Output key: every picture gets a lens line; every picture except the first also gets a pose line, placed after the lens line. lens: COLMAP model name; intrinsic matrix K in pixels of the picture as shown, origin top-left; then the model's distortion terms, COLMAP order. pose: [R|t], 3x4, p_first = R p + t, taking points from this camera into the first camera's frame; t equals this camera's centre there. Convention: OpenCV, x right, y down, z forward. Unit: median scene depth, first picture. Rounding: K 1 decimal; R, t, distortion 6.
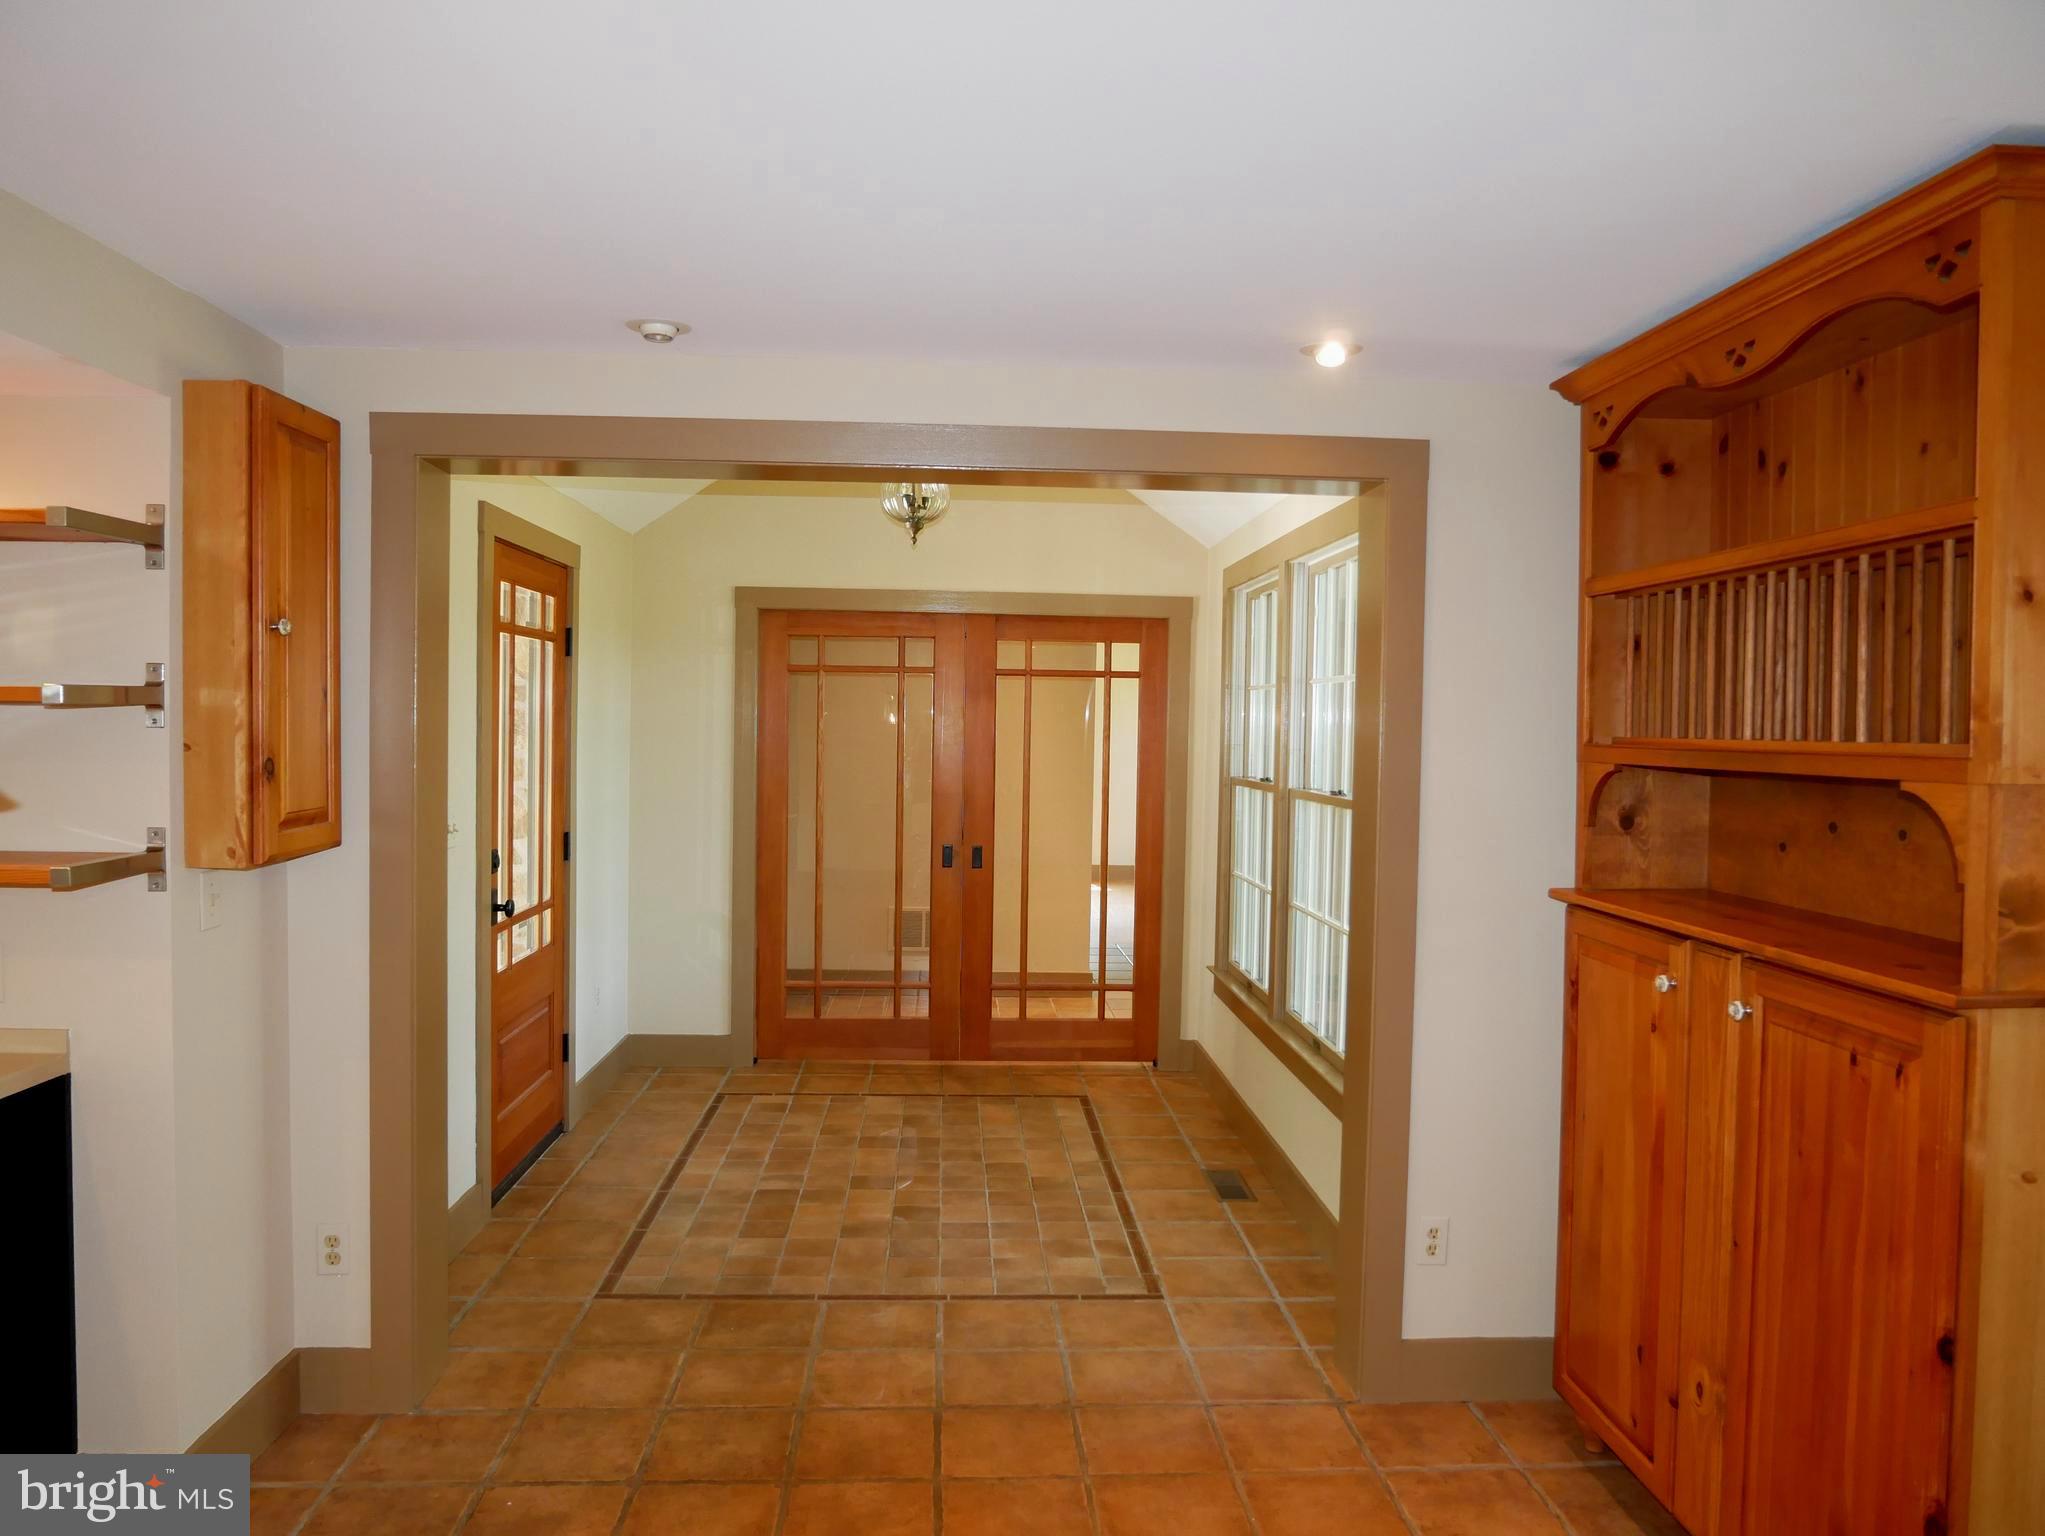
lens RADIAL K [[1440.7, 0, 1022.5], [0, 1440.7, 768.0], [0, 0, 1]] dist [-0.044145, 0.005539]
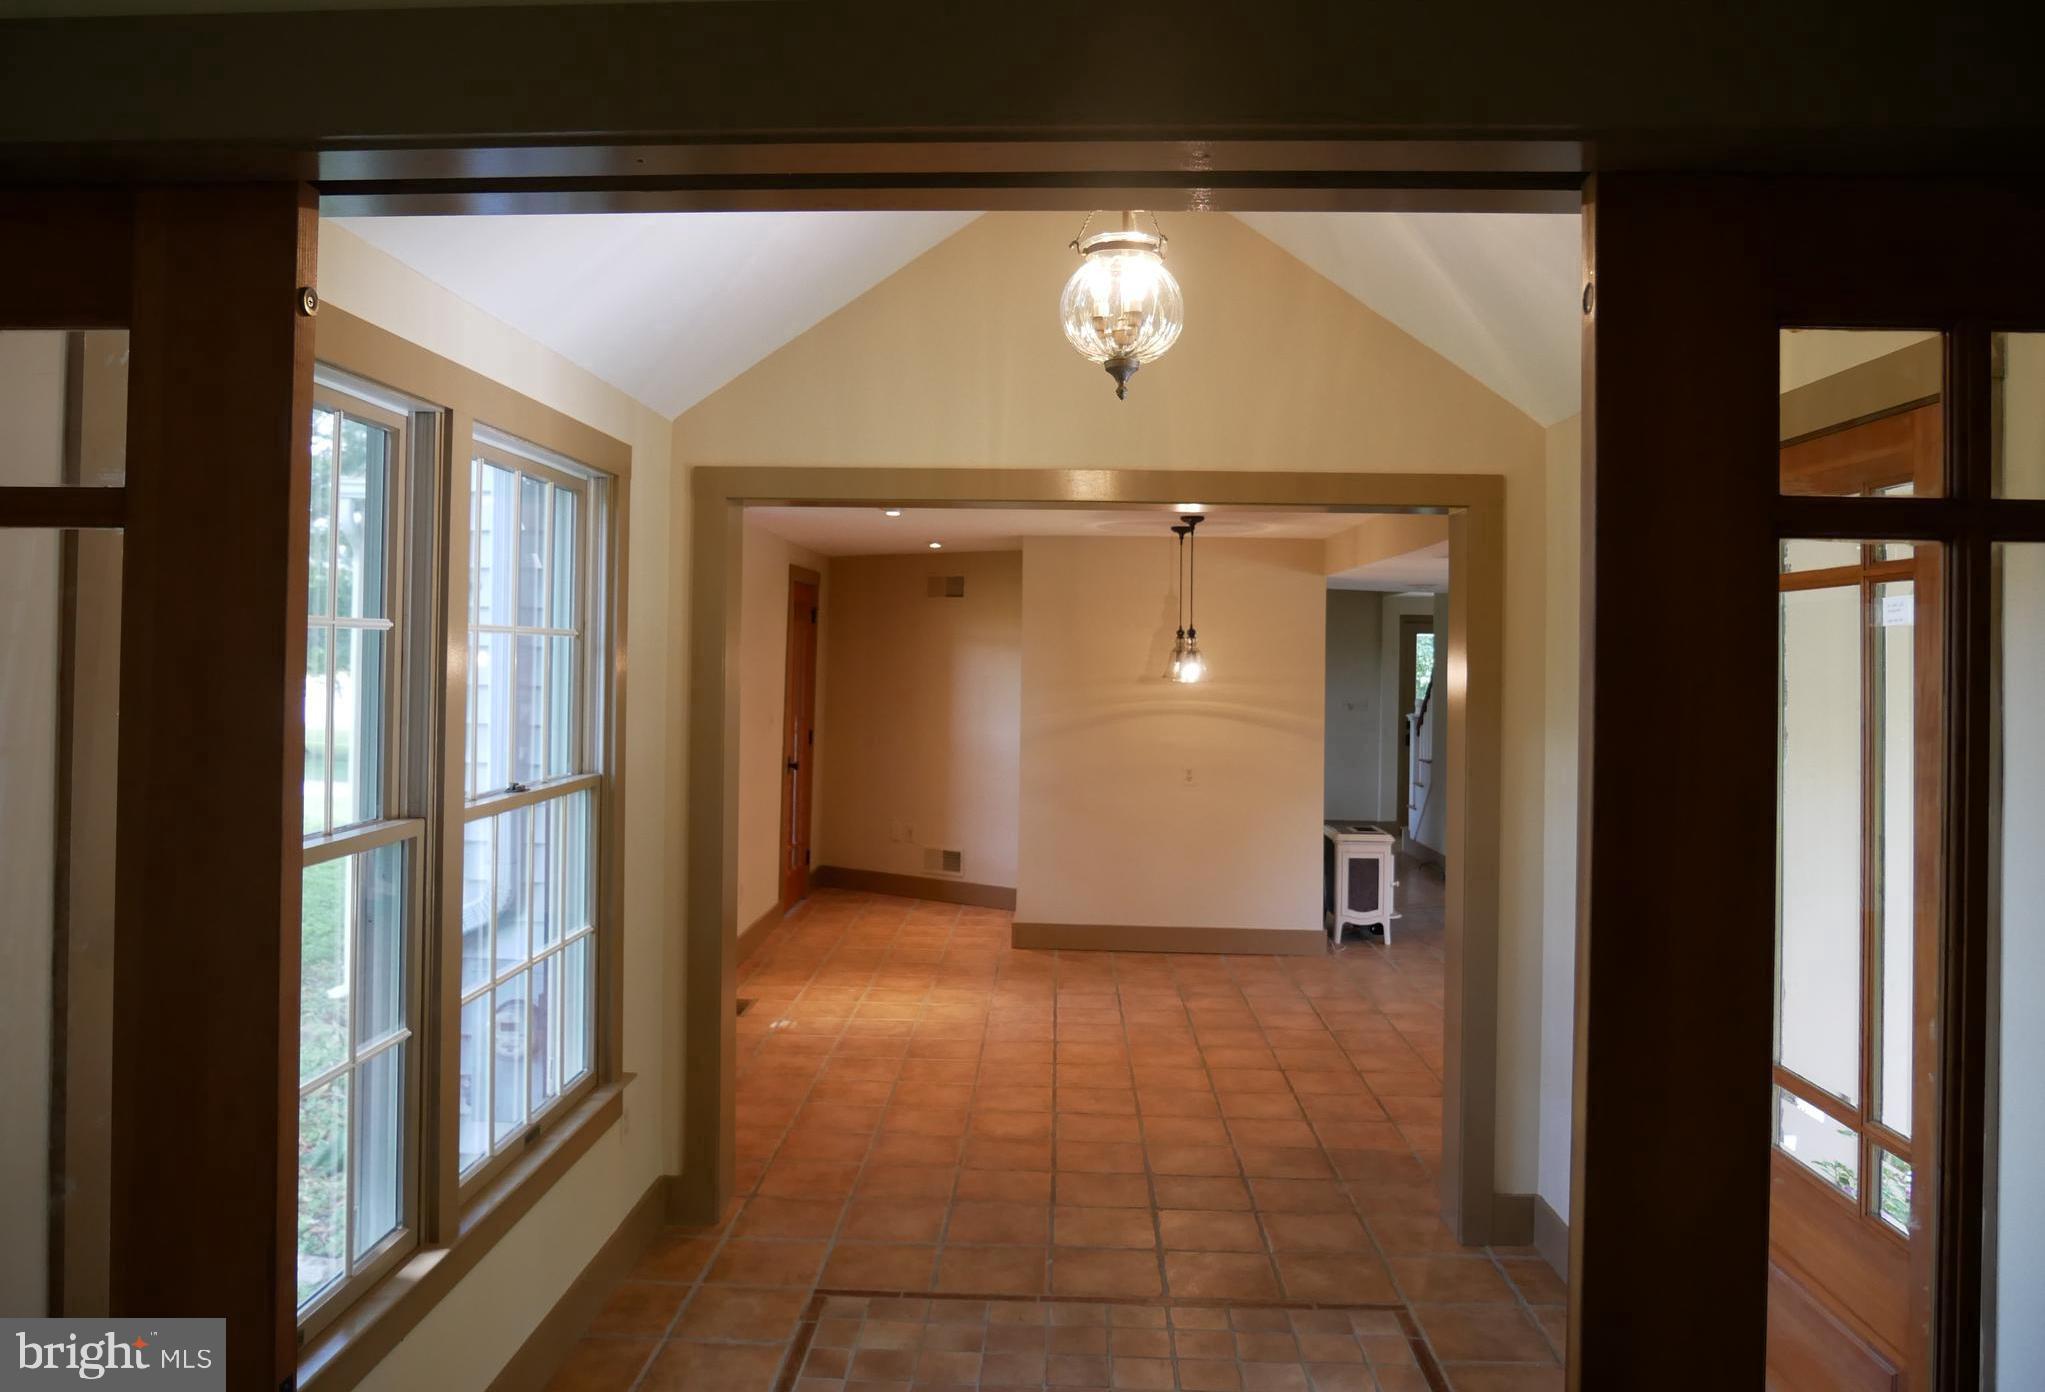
lens RADIAL K [[1442.0, 0, 1022.5], [0, 1442.0, 696.0], [0, 0, 1]] dist [-0.000099, 0.000011]
pose [[-0.995355, -0.033509, 0.090252, -0.114197], [-0.027992, 0.997702, 0.061708, -0.091449], [-0.092112, 0.058895, -0.994005, 1.929606]]
